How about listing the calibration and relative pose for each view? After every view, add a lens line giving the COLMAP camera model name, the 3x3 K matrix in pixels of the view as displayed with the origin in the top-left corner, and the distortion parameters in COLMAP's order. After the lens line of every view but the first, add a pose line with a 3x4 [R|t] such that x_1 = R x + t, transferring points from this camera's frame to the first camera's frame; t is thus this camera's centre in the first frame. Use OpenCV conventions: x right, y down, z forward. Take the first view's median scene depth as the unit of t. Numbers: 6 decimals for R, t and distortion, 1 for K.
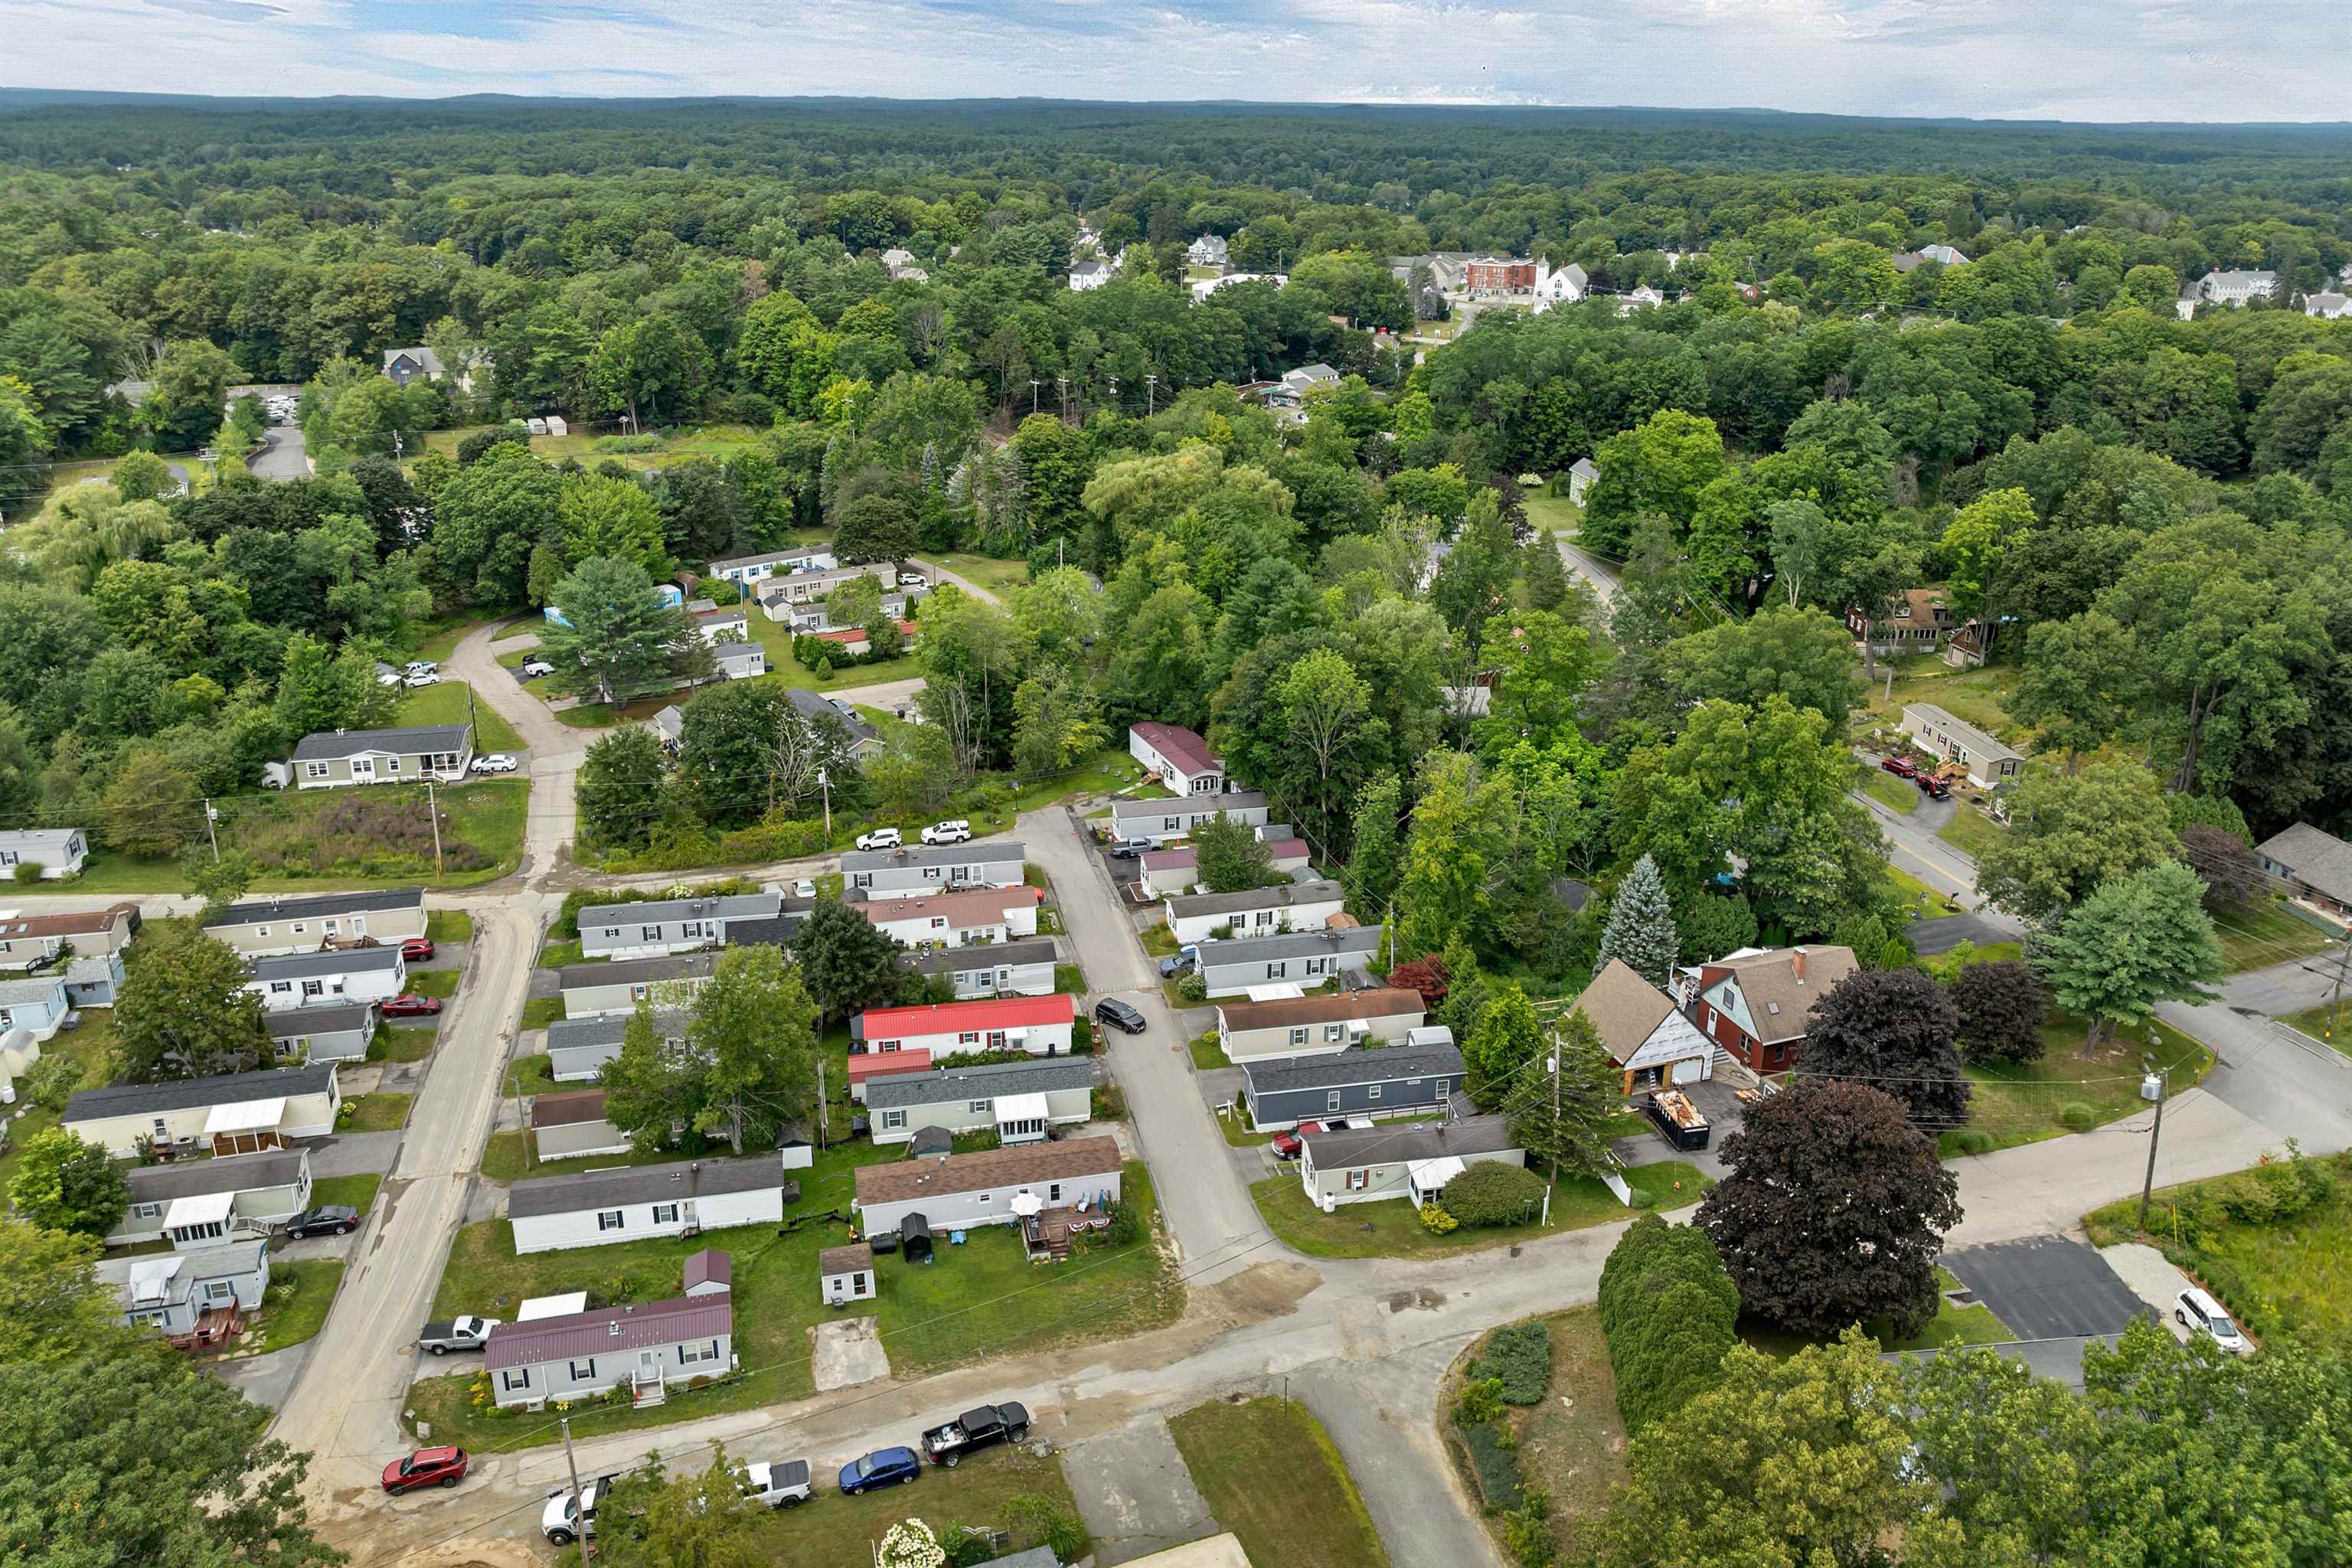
lens RADIAL K [[1669.9, 0, 1176.0], [0, 1669.9, 784.0], [0, 0, 1]] dist [-0.042382, 0.000697]
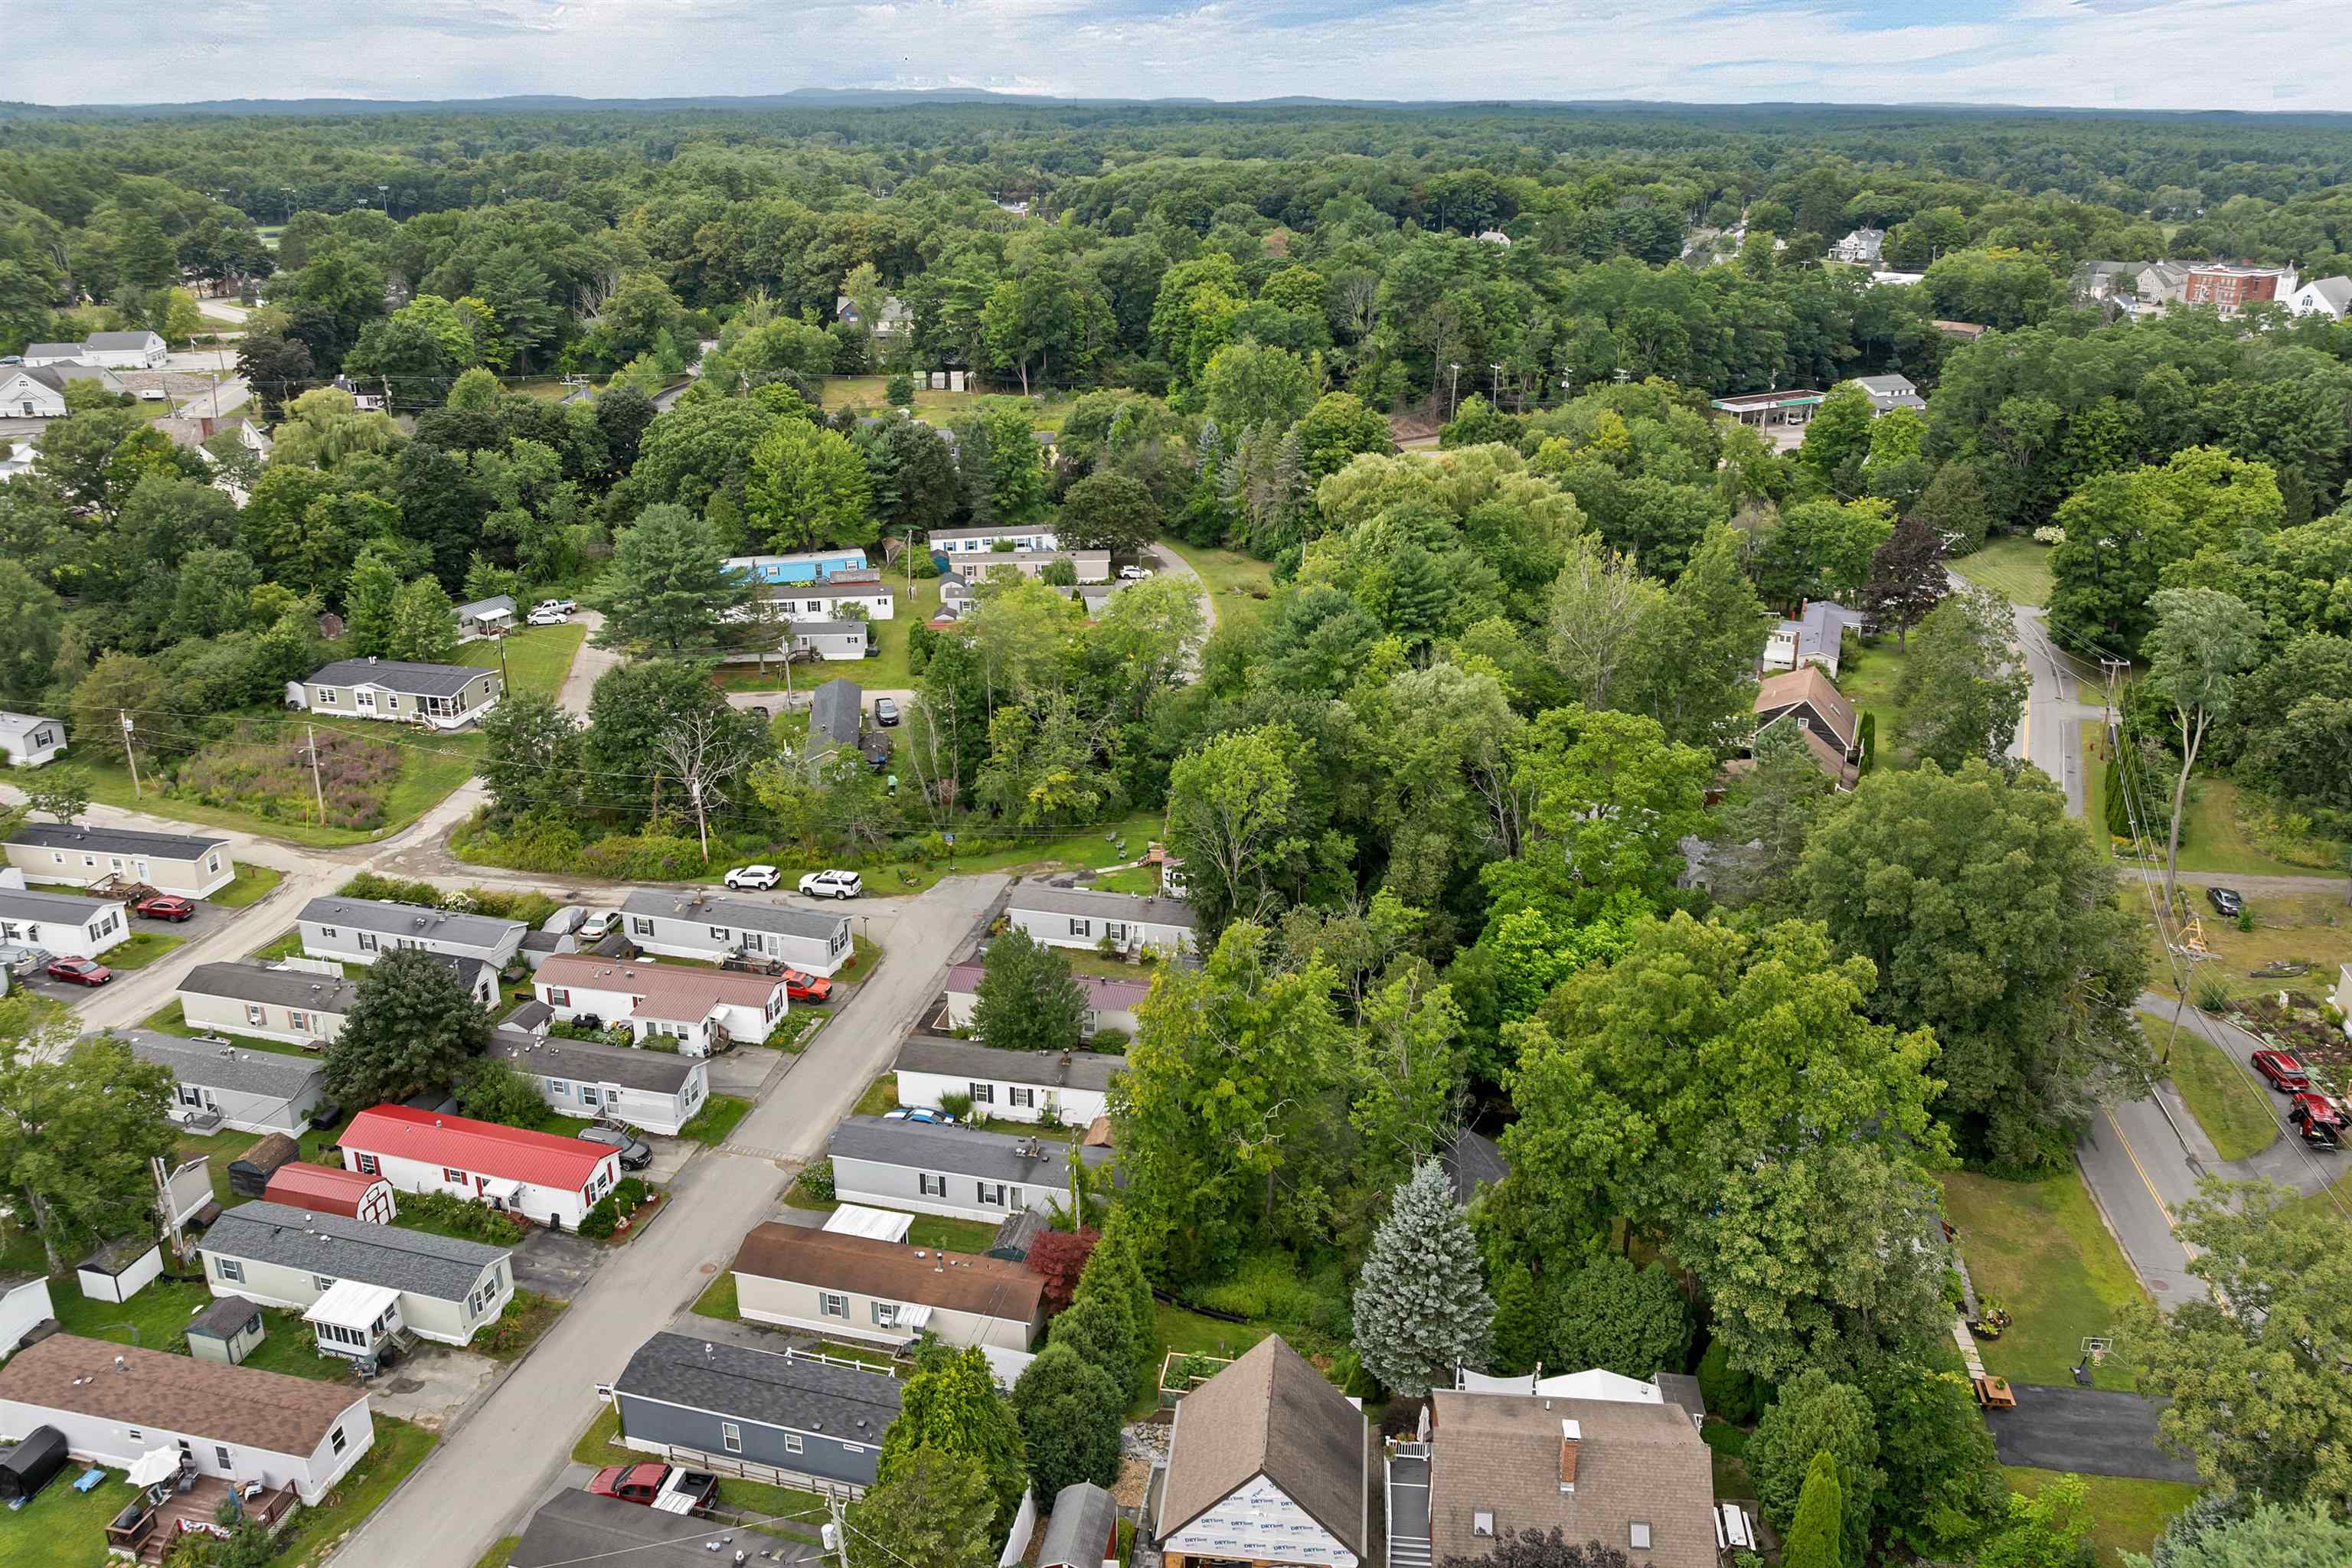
lens RADIAL K [[1678.8, 0, 1174.1], [0, 1678.8, 718.6], [0, 0, 1]] dist [-0.043204, 0.001460]
pose [[0.900583, 0.141173, -0.411122, 0.225019], [-0.157419, 0.987515, -0.005738, -0.048034], [0.405179, 0.069886, 0.911562, 0.234490]]
